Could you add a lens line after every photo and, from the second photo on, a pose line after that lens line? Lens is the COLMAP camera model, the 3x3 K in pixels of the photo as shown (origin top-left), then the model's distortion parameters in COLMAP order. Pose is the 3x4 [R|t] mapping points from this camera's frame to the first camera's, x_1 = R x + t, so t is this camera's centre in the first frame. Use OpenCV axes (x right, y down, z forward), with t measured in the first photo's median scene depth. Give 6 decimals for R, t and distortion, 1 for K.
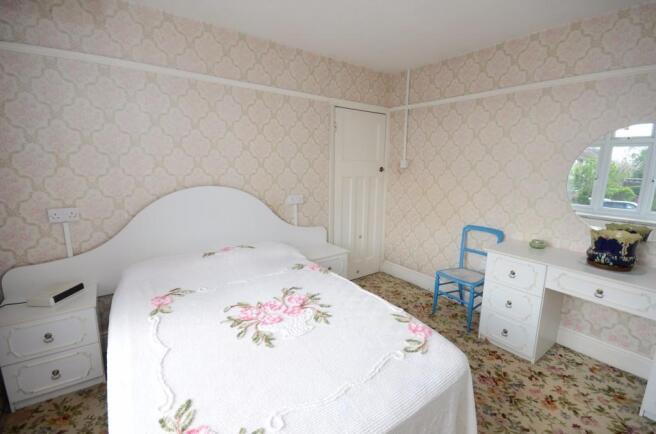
lens RADIAL K [[290.1, 0, 327.6], [0, 290.1, 224.8], [0, 0, 1]] dist [0.001336, -0.000514]
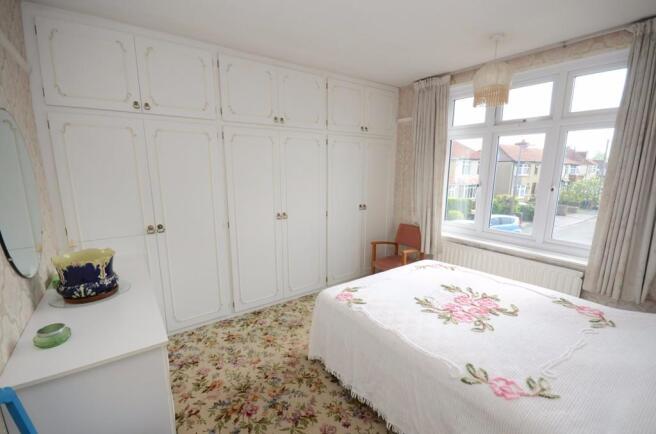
lens RADIAL K [[290.1, 0, 327.6], [0, 290.1, 224.8], [0, 0, 1]] dist [0.001336, -0.000514]
pose [[-0.999725, -0.013374, -0.019283, 0.373957], [-0.020055, 0.913601, 0.406116, -0.414700], [0.012186, 0.406391, -0.913618, 1.819261]]
